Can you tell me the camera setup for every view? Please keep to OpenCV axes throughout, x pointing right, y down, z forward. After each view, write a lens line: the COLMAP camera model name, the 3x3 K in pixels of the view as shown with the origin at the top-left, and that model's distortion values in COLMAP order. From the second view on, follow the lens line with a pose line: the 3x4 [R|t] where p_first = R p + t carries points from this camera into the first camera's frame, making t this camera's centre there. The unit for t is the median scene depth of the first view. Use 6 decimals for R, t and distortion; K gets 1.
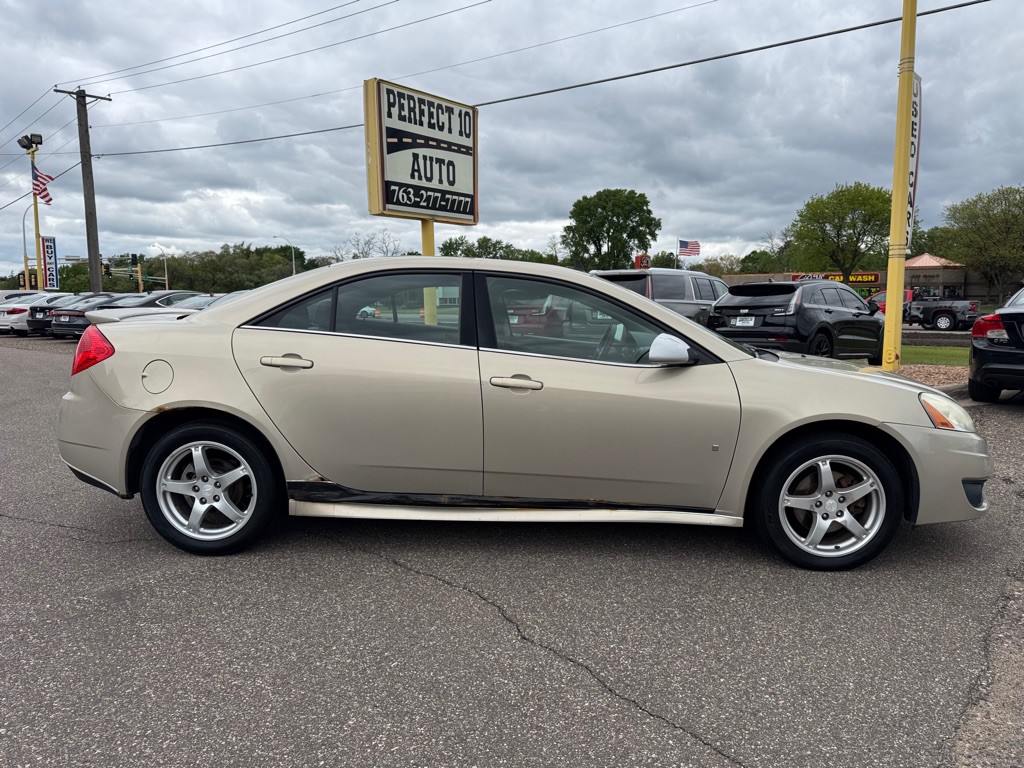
lens RADIAL K [[717.8, 0, 522.8], [0, 717.8, 409.8], [0, 0, 1]] dist [0.082920, -0.100716]
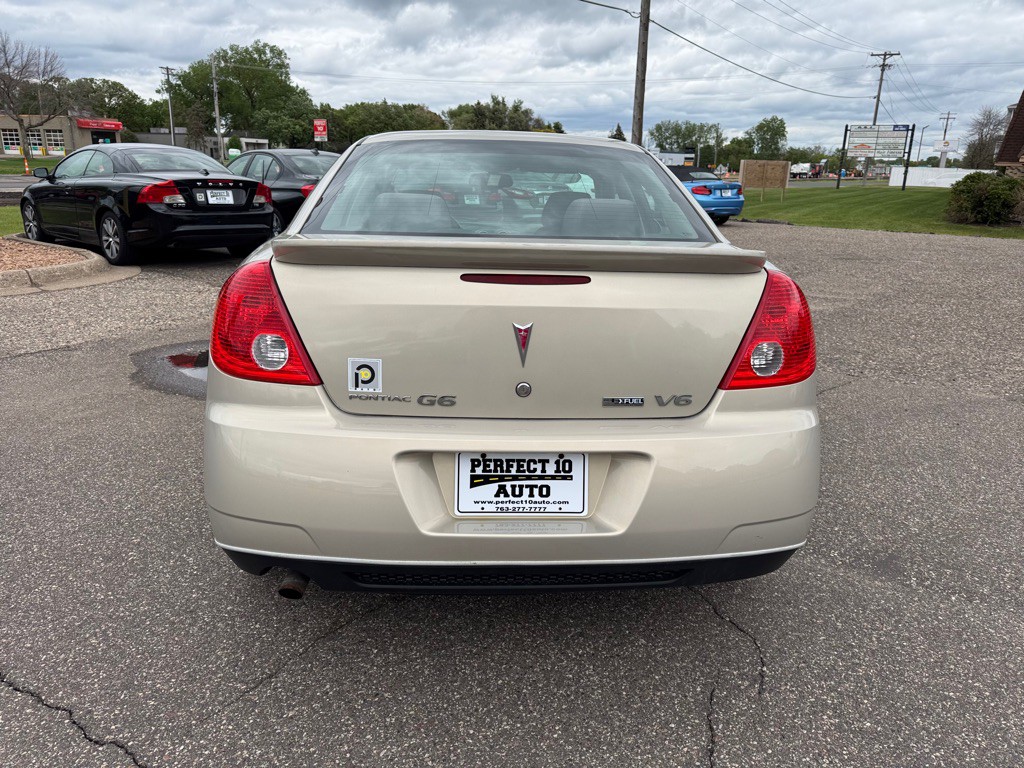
lens RADIAL K [[729.9, 0, 510.0], [0, 729.9, 382.3], [0, 0, 1]] dist [0.037045, -0.040139]
pose [[-0.082930, -0.286113, 0.954600, -0.261847], [0.129106, 0.946743, 0.294974, -0.051340], [-0.988157, 0.147707, -0.041574, 0.287967]]
